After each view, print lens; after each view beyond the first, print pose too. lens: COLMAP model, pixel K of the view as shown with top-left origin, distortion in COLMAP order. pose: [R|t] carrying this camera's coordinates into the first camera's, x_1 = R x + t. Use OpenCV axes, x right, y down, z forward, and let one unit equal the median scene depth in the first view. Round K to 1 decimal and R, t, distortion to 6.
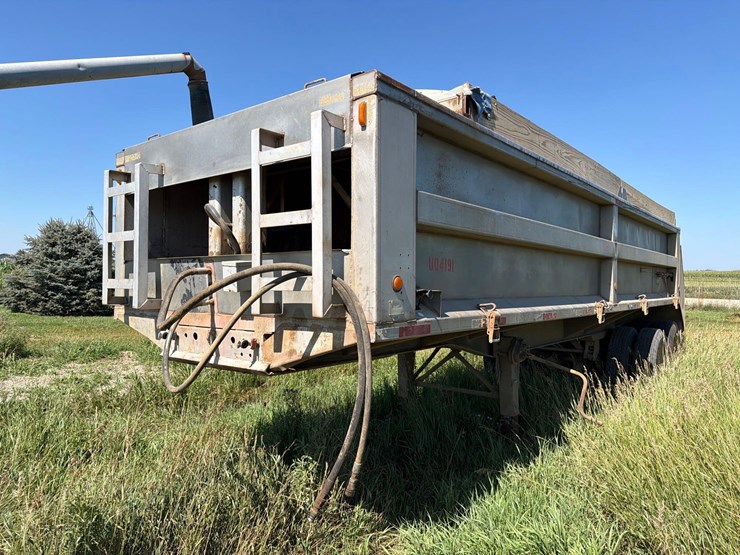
lens RADIAL K [[515.6, 0, 378.3], [0, 515.6, 277.1], [0, 0, 1]] dist [0.074762, -0.090571]
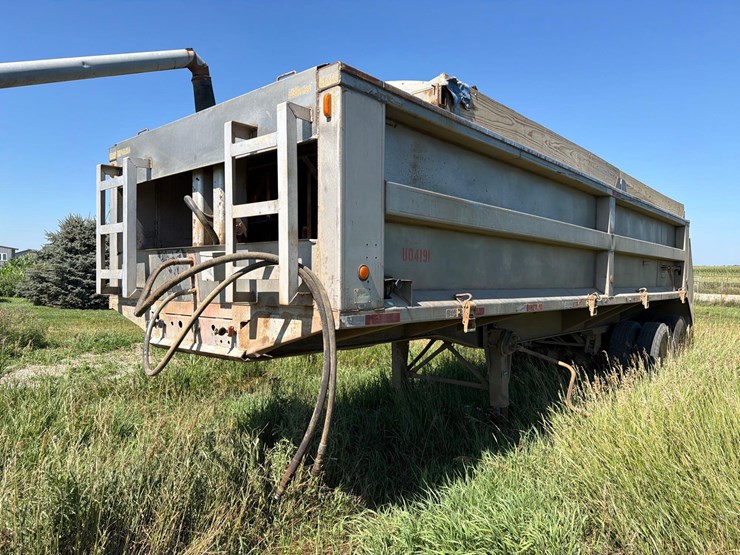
lens RADIAL K [[516.8, 0, 370.6], [0, 516.8, 287.2], [0, 0, 1]] dist [0.073006, -0.093240]
pose [[0.998909, 0.002239, -0.046637, 0.070917], [-0.000938, 0.999610, 0.027901, 0.009330], [0.046682, -0.027827, 0.998522, -0.018199]]
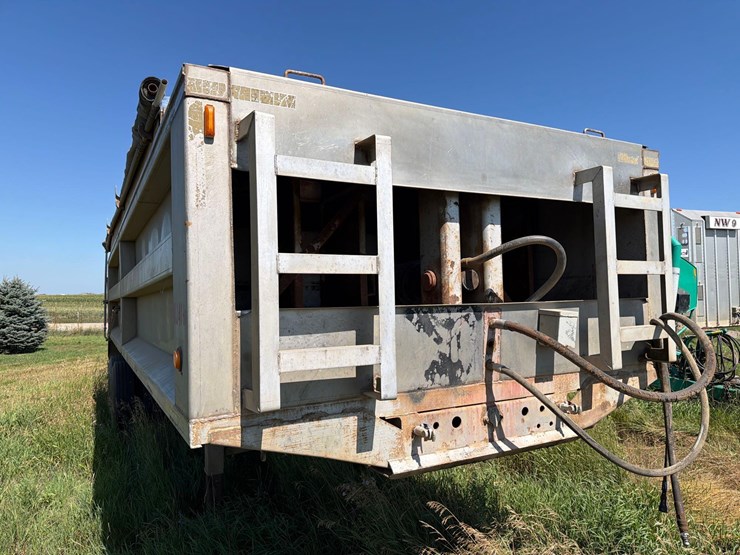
lens RADIAL K [[520.6, 0, 362.6], [0, 520.6, 280.2], [0, 0, 1]] dist [0.069852, -0.095090]
pose [[0.409230, 0.020925, 0.912191, -0.950825], [0.014730, 0.999455, -0.029535, -0.047498], [-0.912312, 0.025524, 0.408699, 0.773772]]
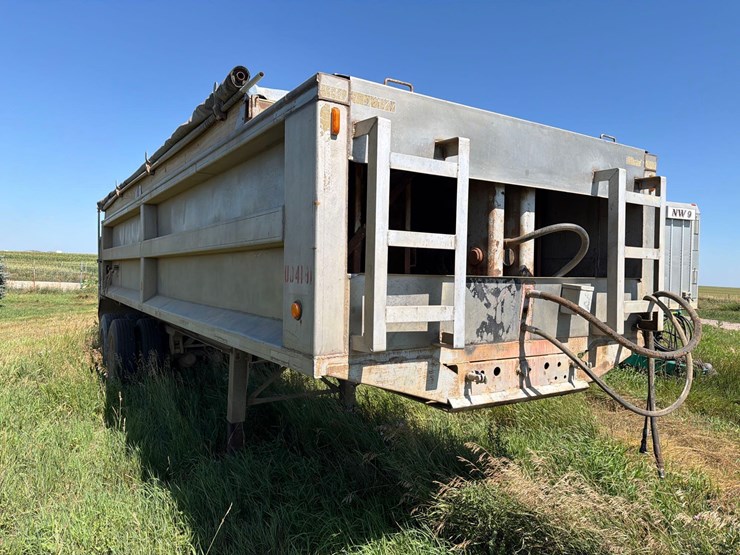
lens RADIAL K [[523.7, 0, 355.3], [0, 523.7, 273.8], [0, 0, 1]] dist [0.081287, -0.142513]
pose [[0.346991, -0.001081, 0.937868, -1.136331], [-0.029893, 0.999479, 0.012211, -0.042500], [-0.937392, -0.032273, 0.346777, 0.862401]]
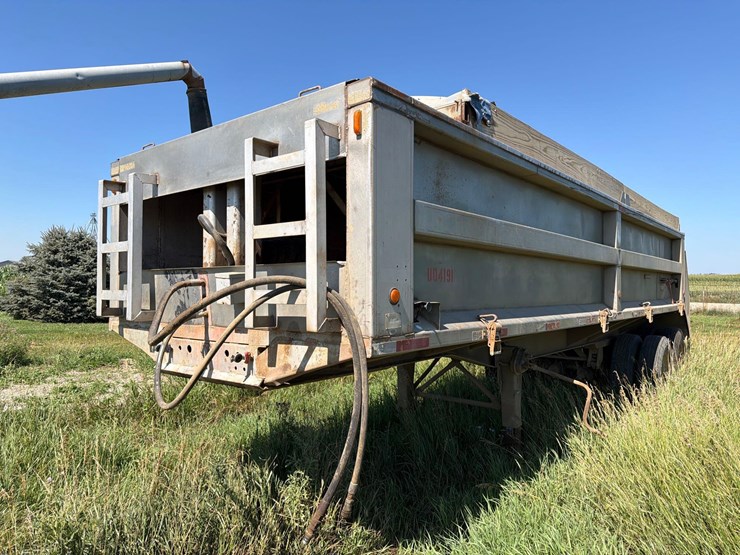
lens RADIAL K [[516.2, 0, 371.6], [0, 516.2, 277.1], [0, 0, 1]] dist [0.070747, -0.090822]
pose [[0.999891, -0.003886, -0.014226, 0.005888], [0.003751, 0.999948, -0.009483, -0.010318], [0.014262, 0.009429, 0.999854, 0.020962]]
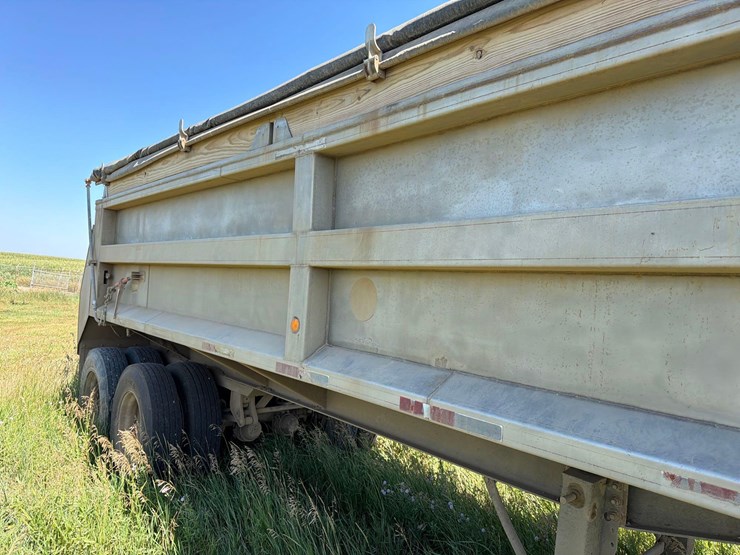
lens RADIAL K [[520.6, 0, 362.6], [0, 520.6, 280.2], [0, 0, 1]] dist [0.069852, -0.095090]
pose [[0.192111, 0.023160, 0.981100, -0.582235], [-0.075322, 0.997121, -0.008790, -0.032159], [-0.978478, -0.072209, 0.193302, 1.785385]]
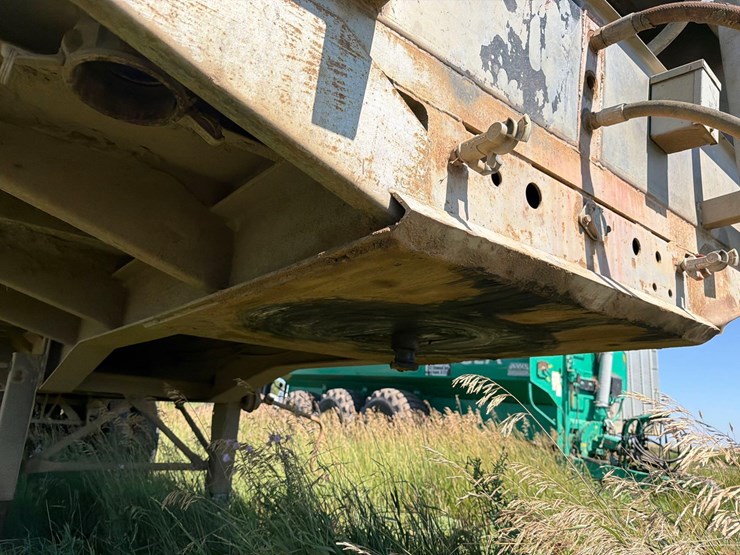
lens RADIAL K [[525.6, 0, 356.6], [0, 525.6, 286.8], [0, 0, 1]] dist [0.112866, -0.199731]
pose [[0.231179, 0.246991, 0.941038, -0.594215], [-0.078657, 0.968817, -0.234959, 0.222576], [-0.969727, -0.019702, 0.243398, 0.952598]]
